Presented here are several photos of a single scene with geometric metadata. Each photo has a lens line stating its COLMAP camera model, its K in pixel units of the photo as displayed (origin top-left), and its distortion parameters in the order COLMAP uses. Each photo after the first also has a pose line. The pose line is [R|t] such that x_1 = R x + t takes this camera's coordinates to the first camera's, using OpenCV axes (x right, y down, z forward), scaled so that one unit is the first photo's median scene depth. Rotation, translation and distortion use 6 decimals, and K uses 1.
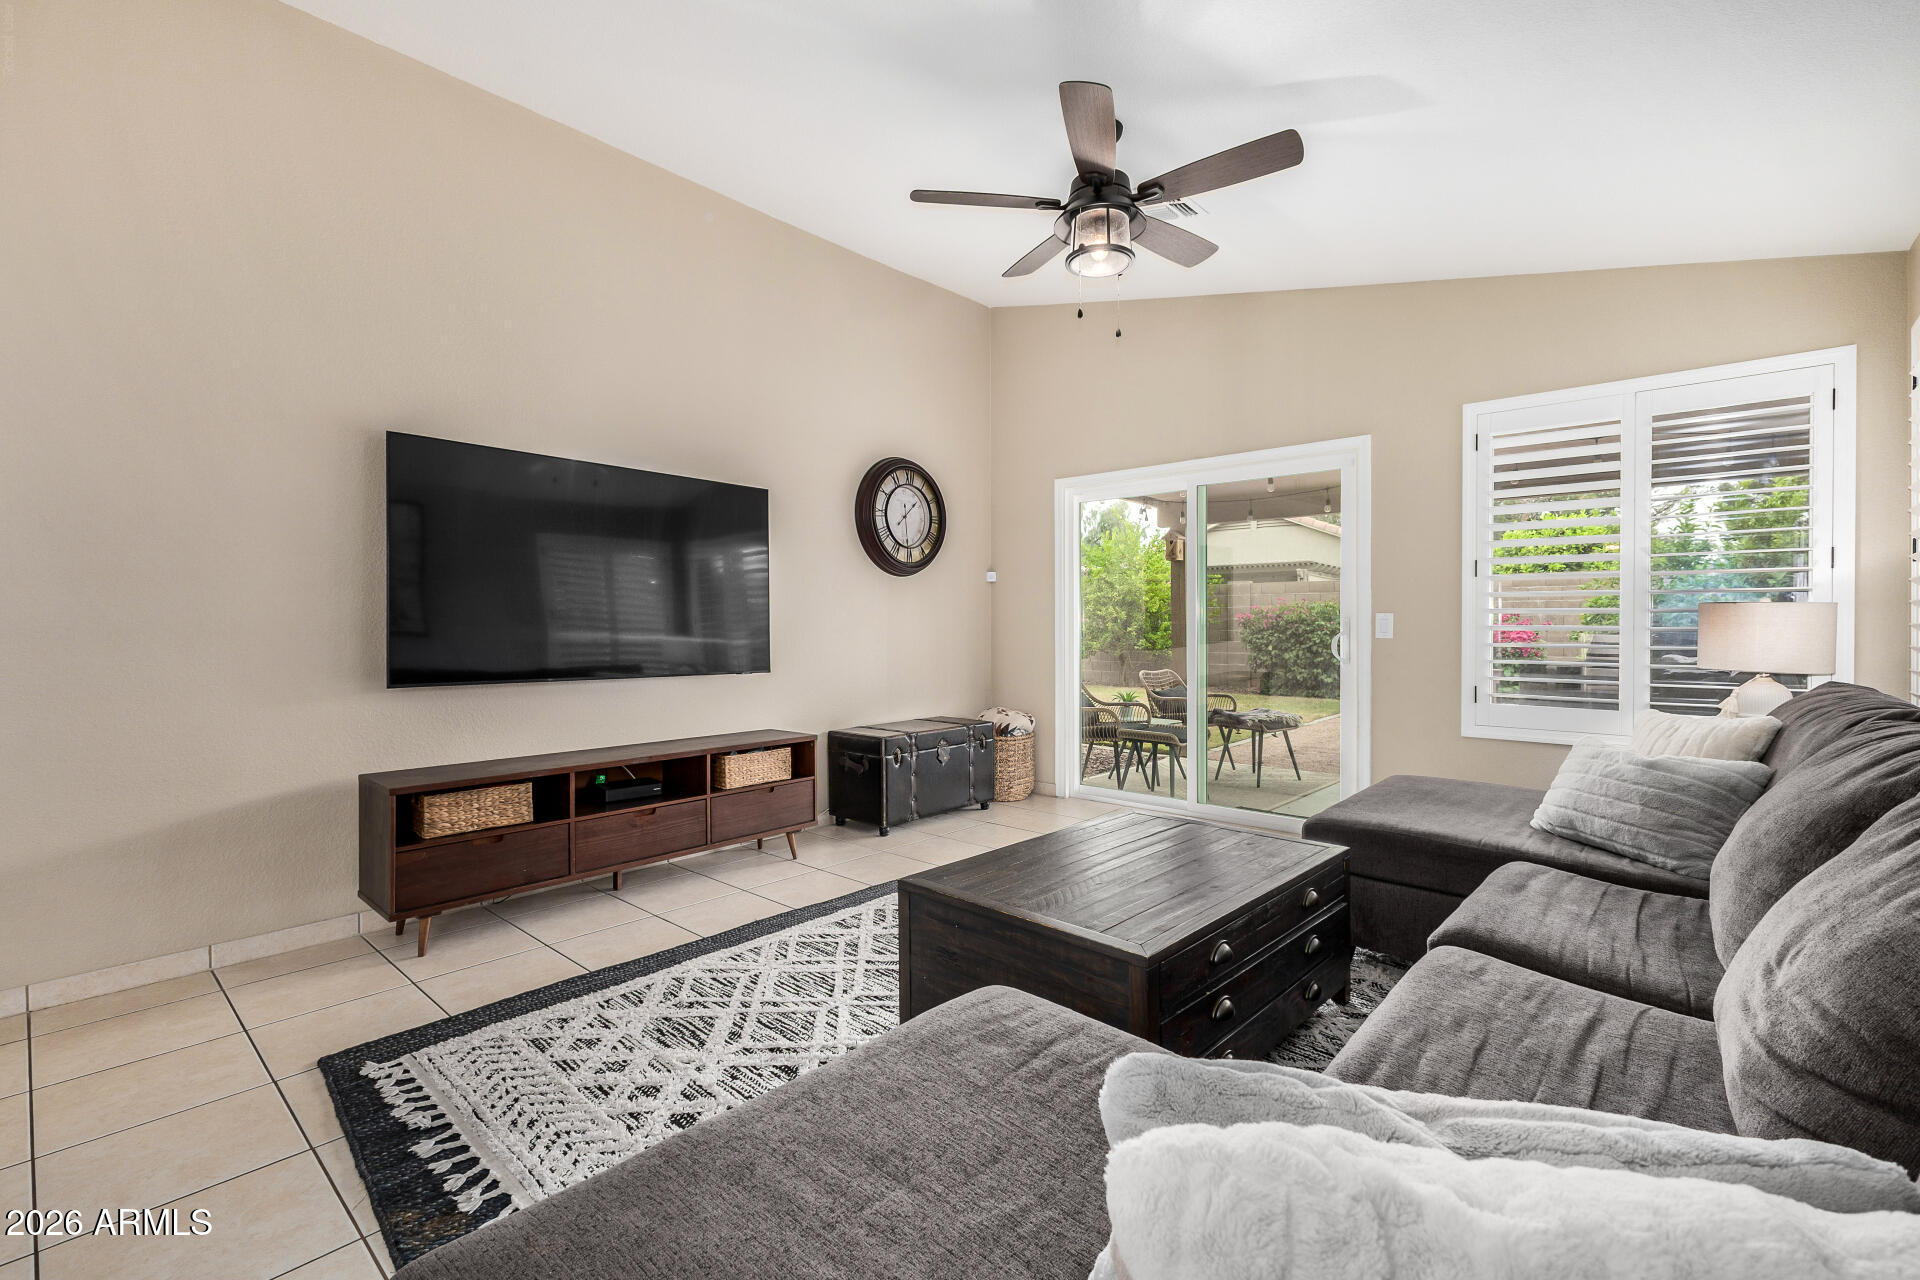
lens RADIAL K [[836.4, 0, 966.7], [0, 836.4, 640.6], [0, 0, 1]] dist [0.001804, -0.000199]
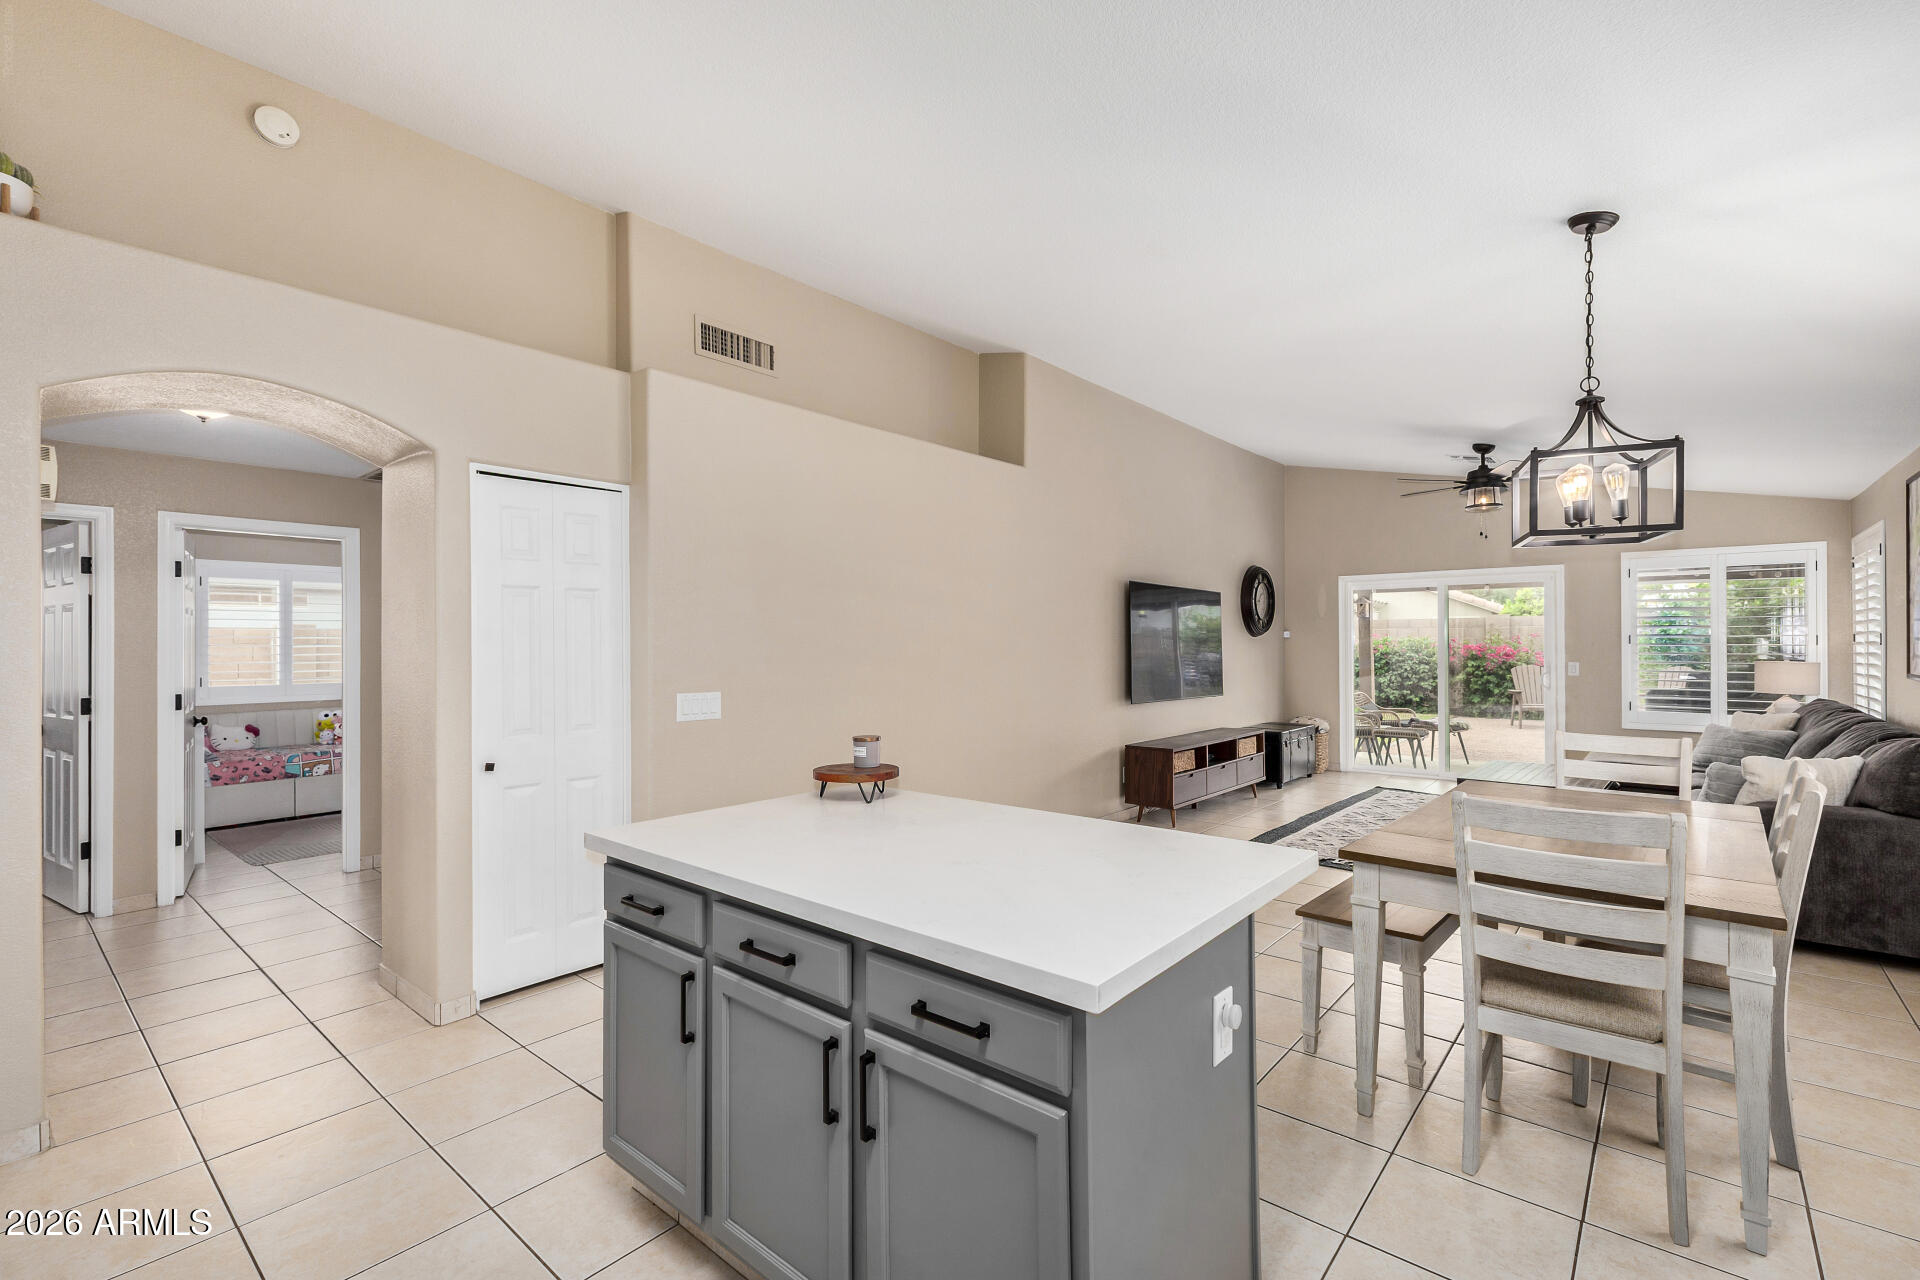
lens RADIAL K [[854.7, 0, 960.0], [0, 854.7, 640.0], [0, 0, 1]] dist [0.015830, 0.000100]
pose [[0.999580, -0.003316, 0.028788, -1.129724], [0.004038, 0.999677, -0.025073, -0.048996], [-0.028696, 0.025178, 0.999271, -1.065848]]
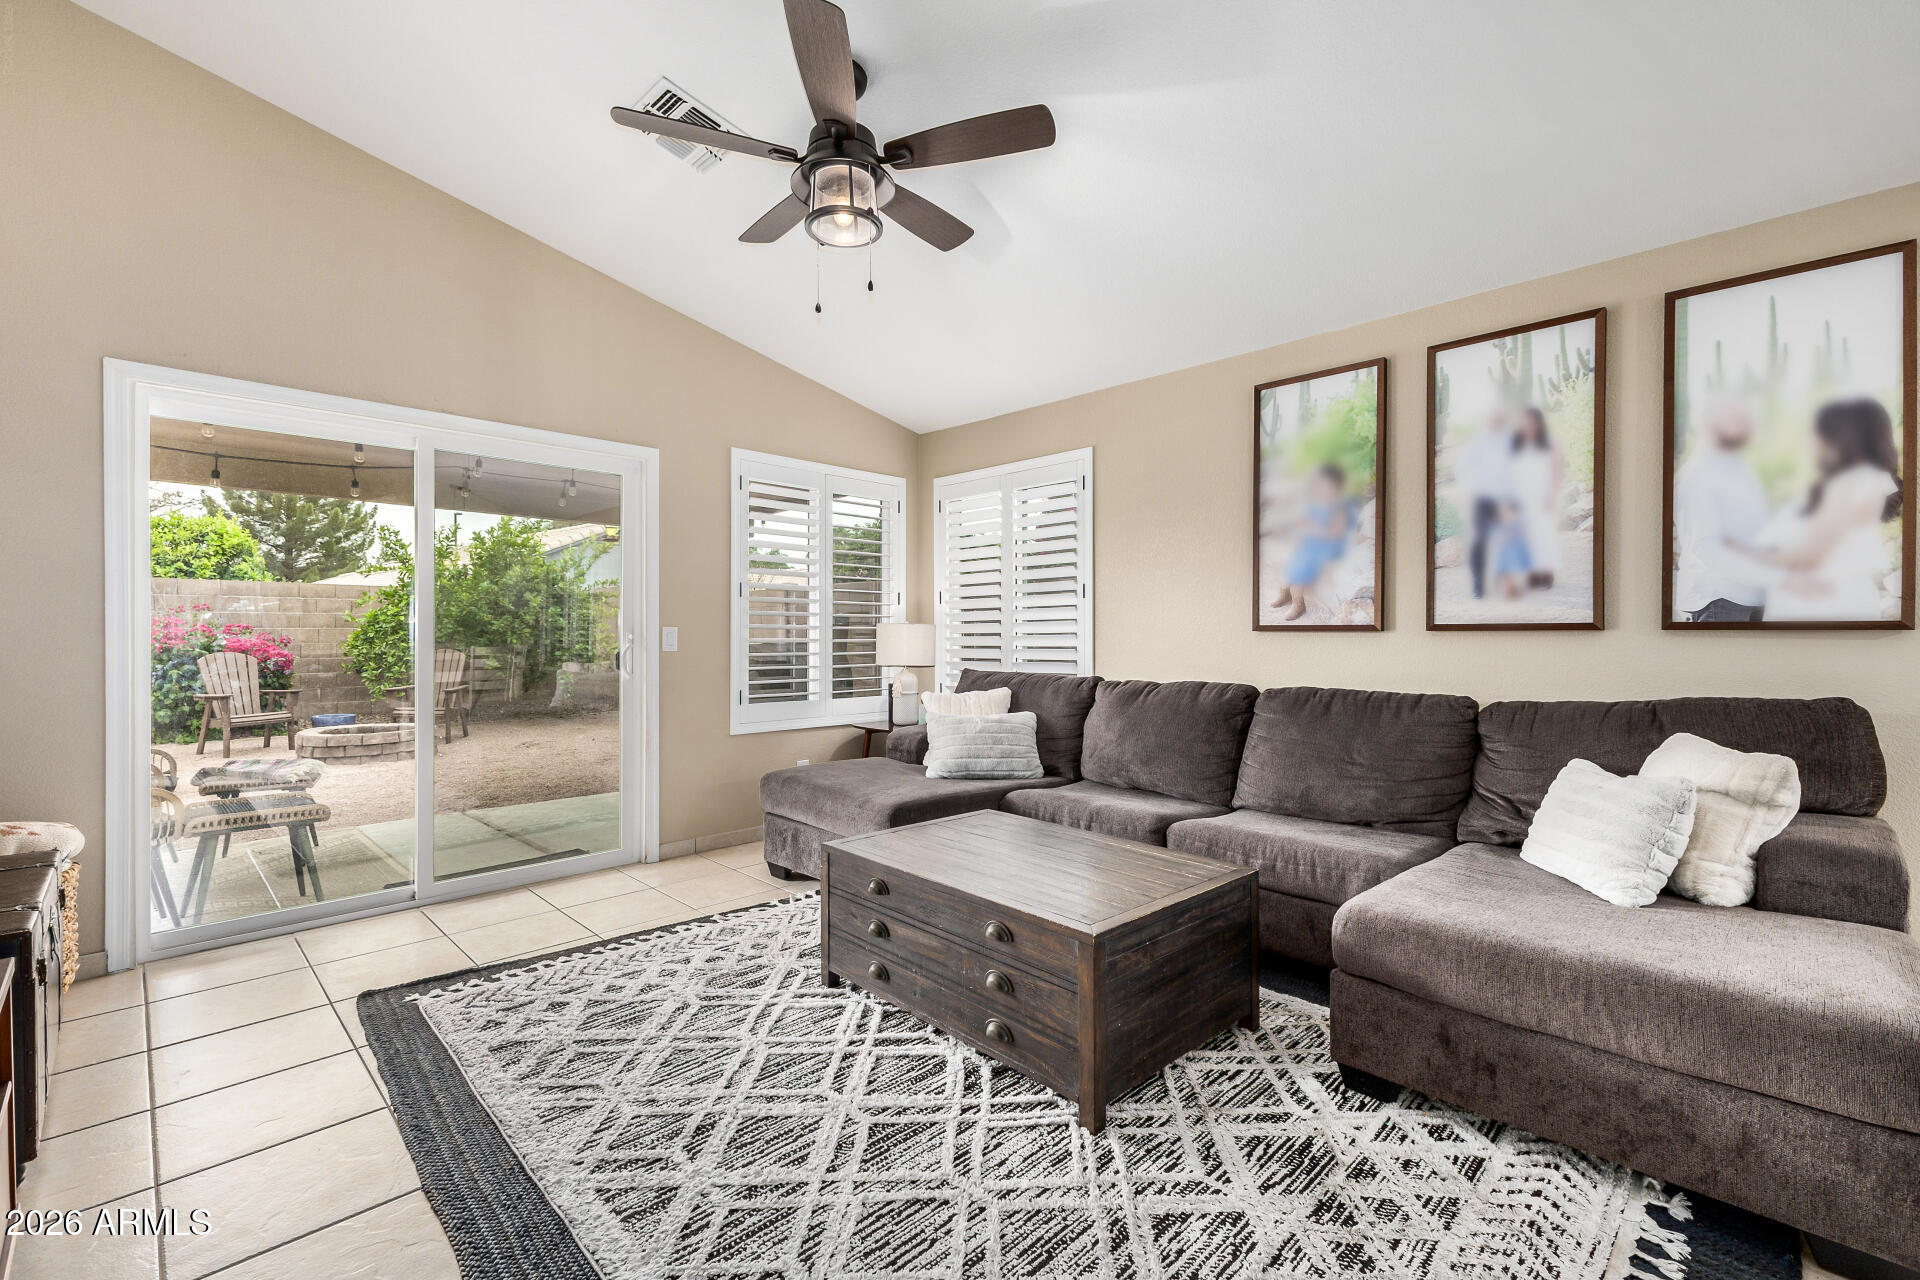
lens RADIAL K [[836.4, 0, 966.7], [0, 836.4, 640.6], [0, 0, 1]] dist [0.001804, -0.000199]
pose [[0.047775, -0.000344, 0.998858, -0.630235], [0.022672, 0.999743, -0.000740, -0.008354], [-0.998601, 0.022681, 0.047771, 0.733597]]
